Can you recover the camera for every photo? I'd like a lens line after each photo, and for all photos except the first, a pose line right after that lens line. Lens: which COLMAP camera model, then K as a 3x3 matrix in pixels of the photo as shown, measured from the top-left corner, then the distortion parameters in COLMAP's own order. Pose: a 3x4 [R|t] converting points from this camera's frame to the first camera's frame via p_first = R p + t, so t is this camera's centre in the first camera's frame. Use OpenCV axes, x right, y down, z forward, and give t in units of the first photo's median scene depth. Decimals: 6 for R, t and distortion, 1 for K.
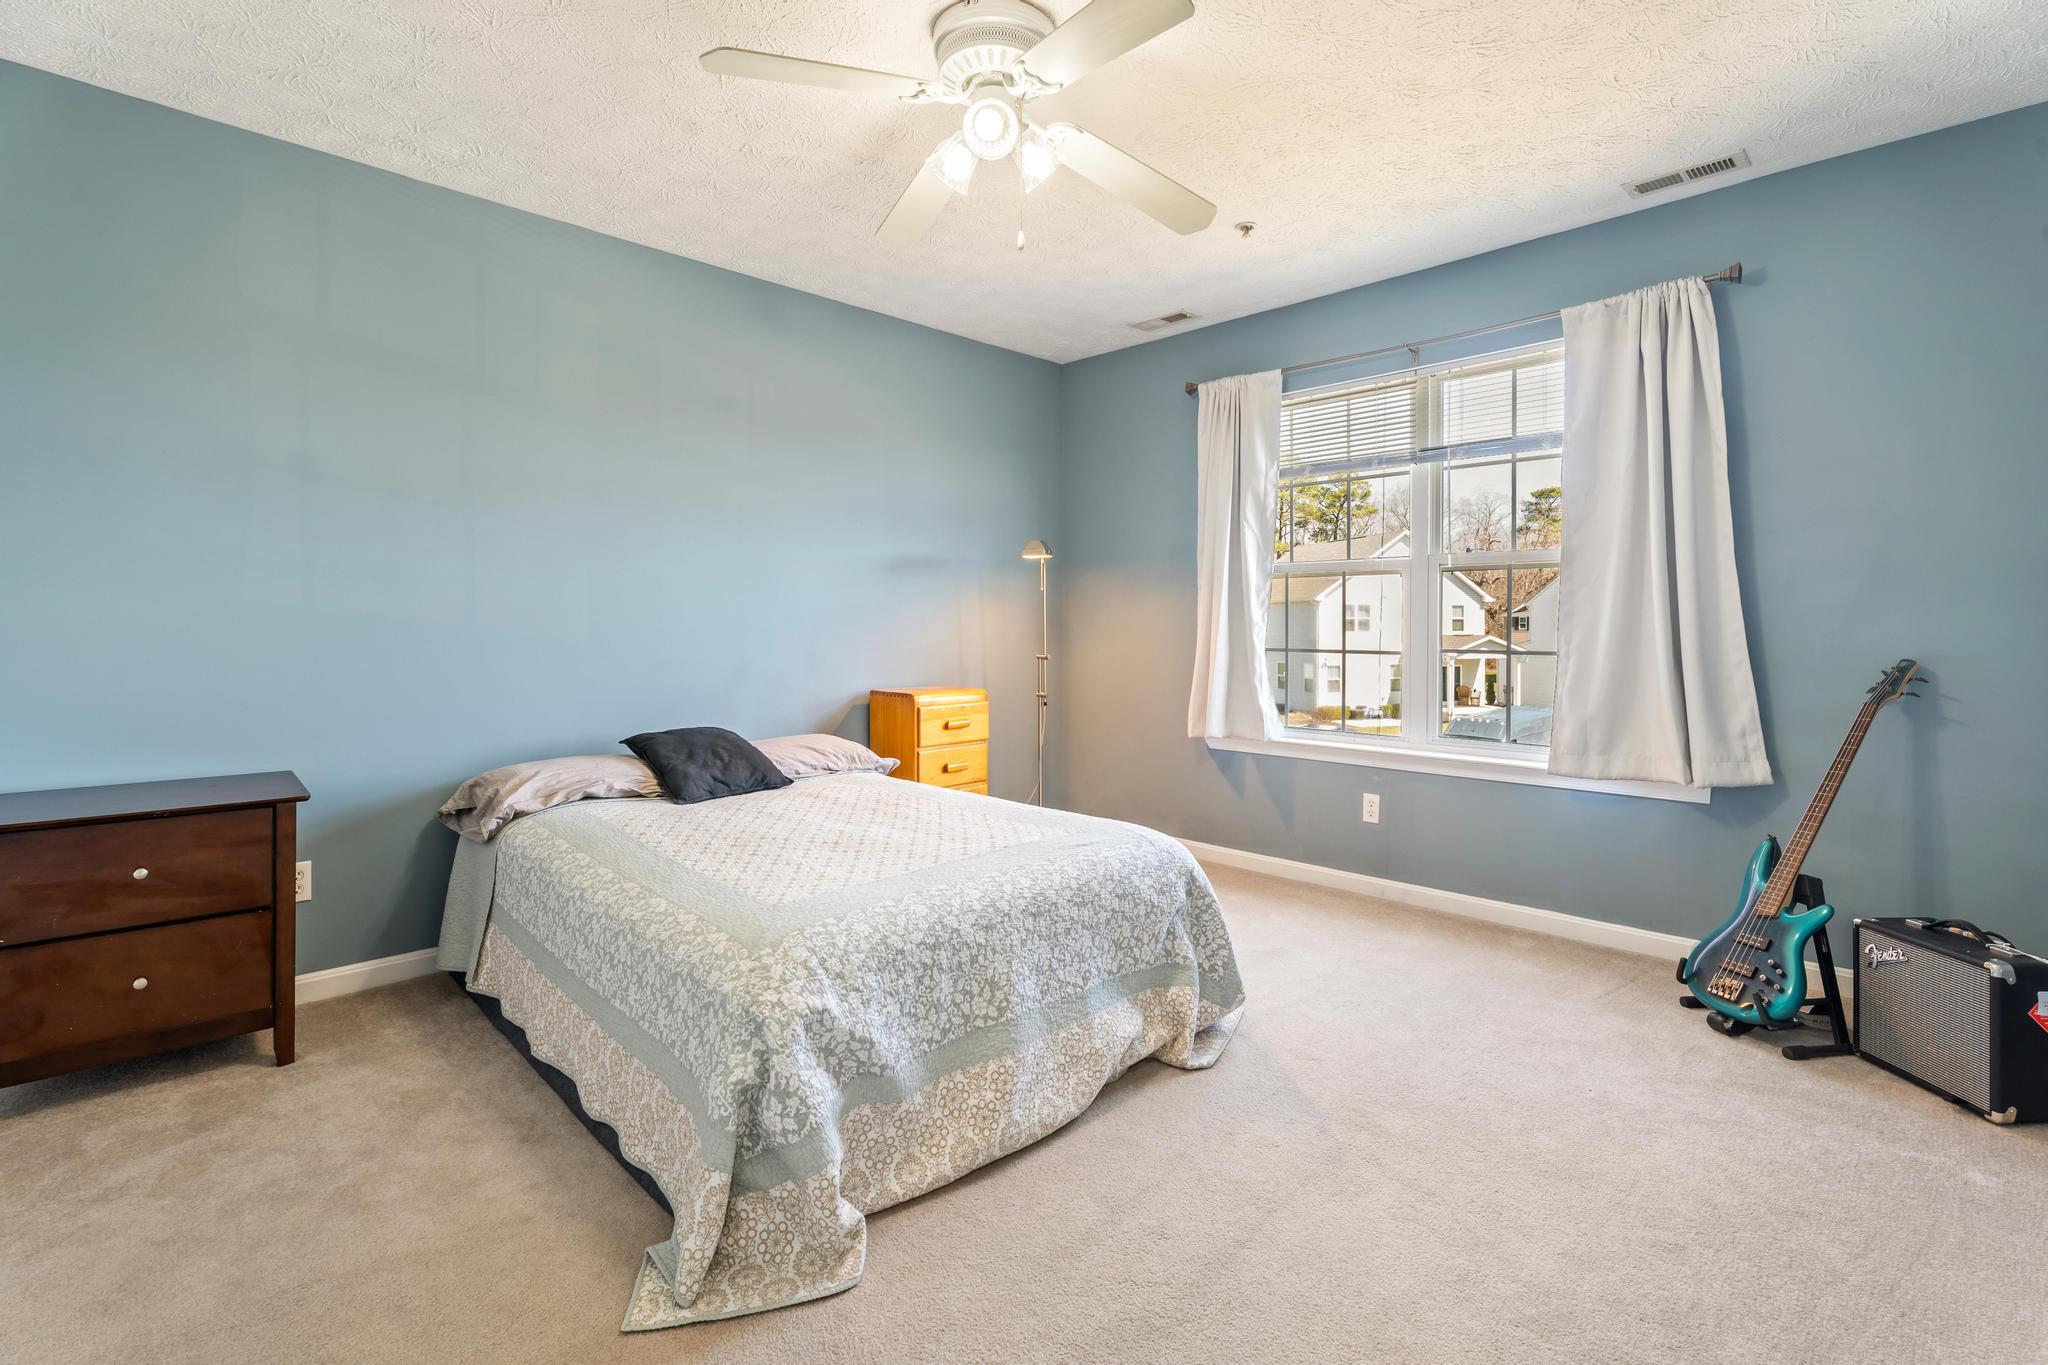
lens RADIAL K [[931.8, 0, 1020.3], [0, 931.8, 615.5], [0, 0, 1]] dist [-0.002338, -0.000092]
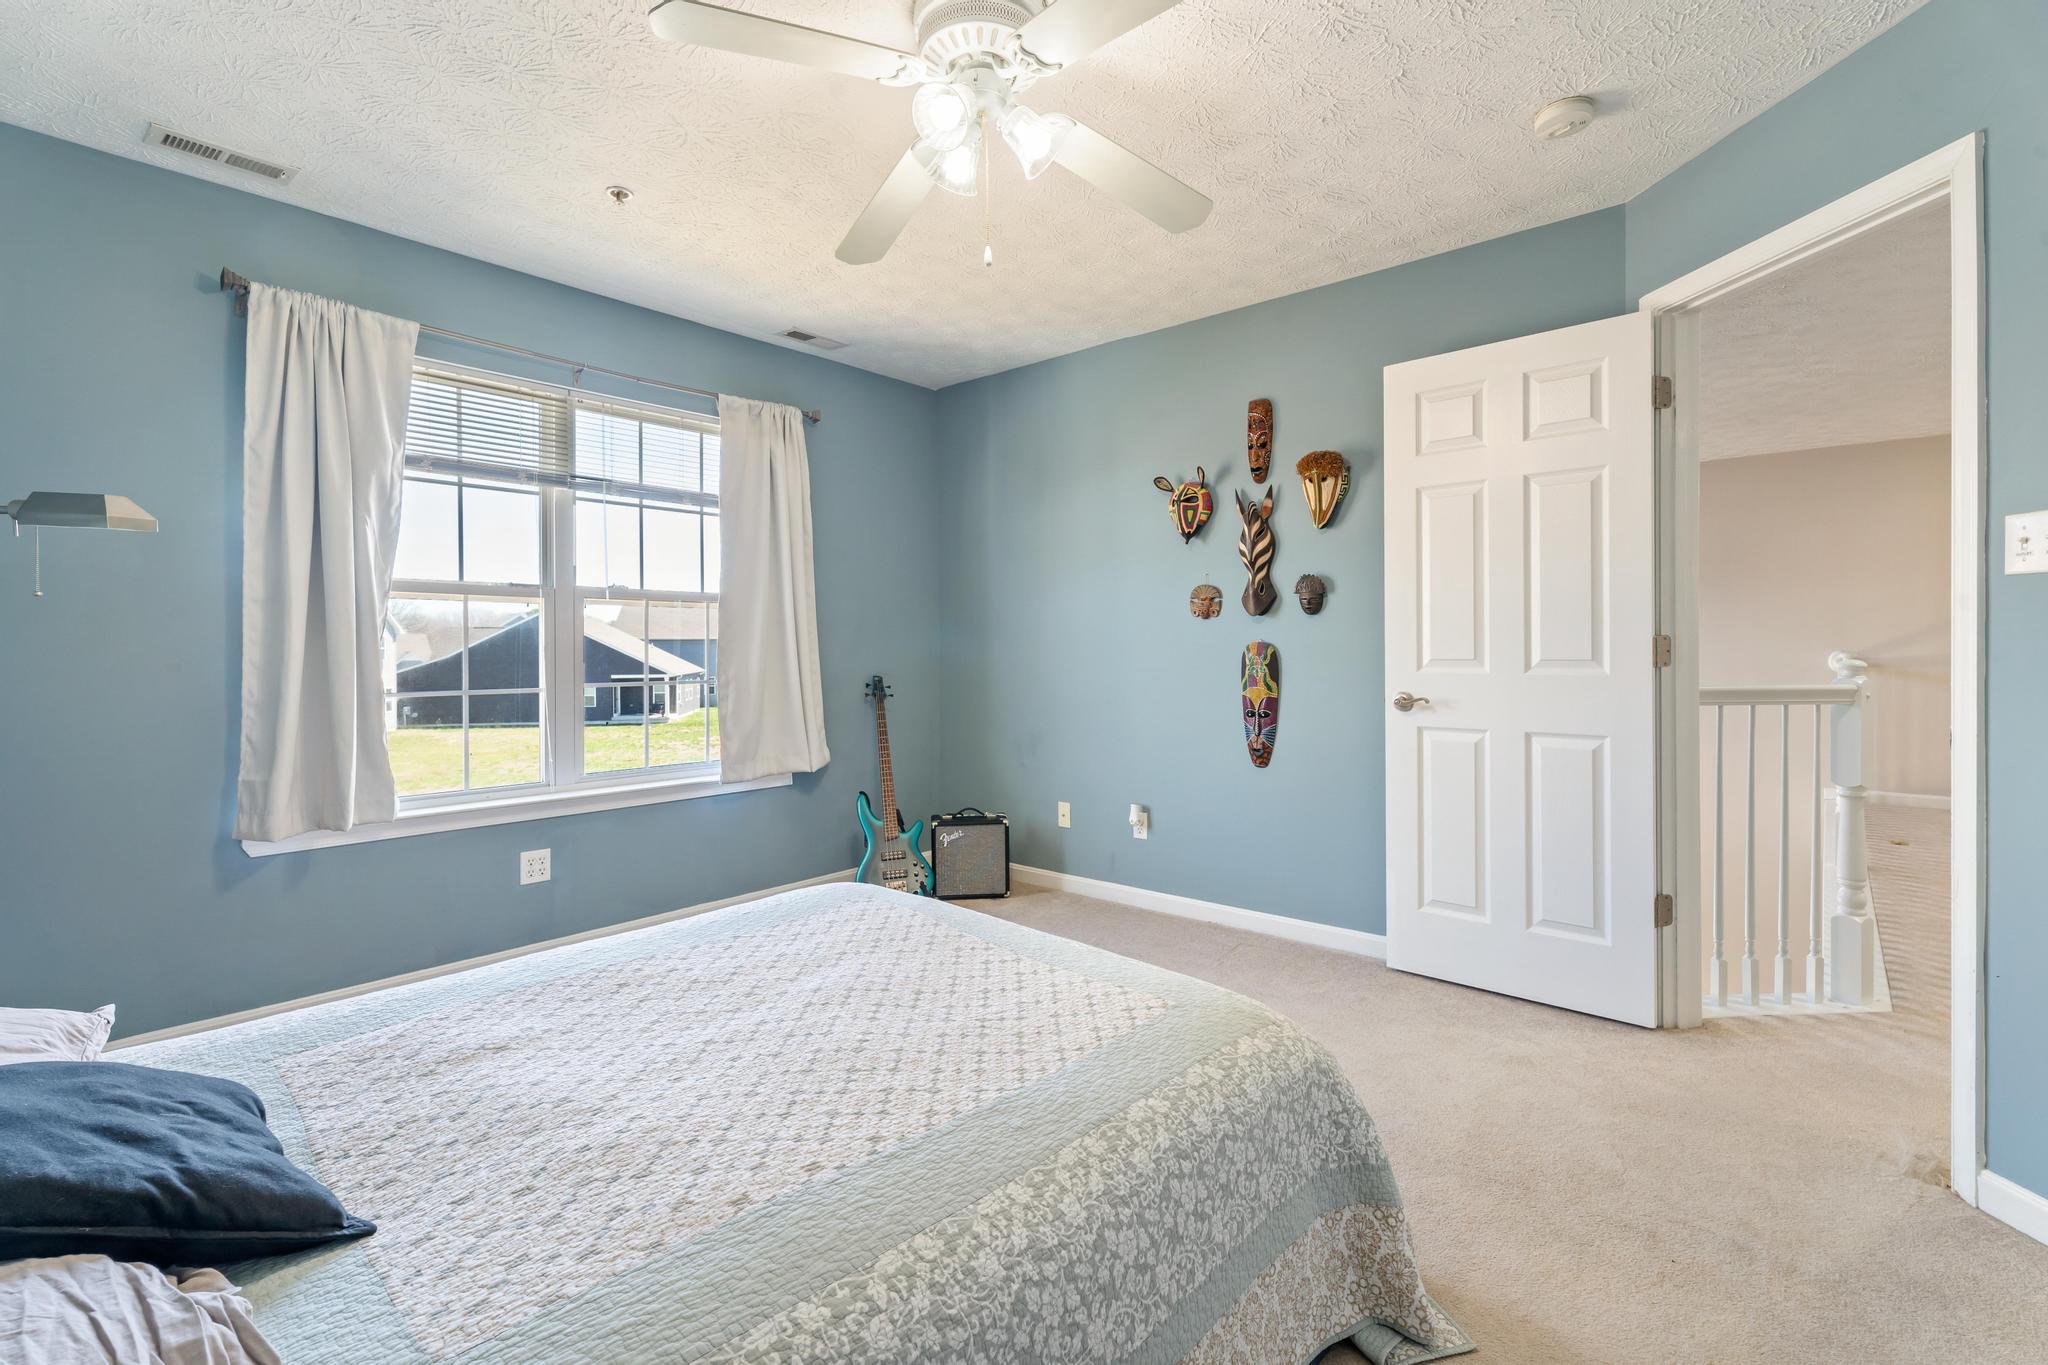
lens RADIAL K [[938.9, 0, 1015.6], [0, 938.9, 653.4], [0, 0, 1]] dist [0.016007, 0.000094]
pose [[-0.075868, -0.008221, 0.997084, -0.574260], [-0.008312, 0.999936, 0.007612, -0.007918], [-0.997083, -0.007711, -0.075932, 0.631634]]
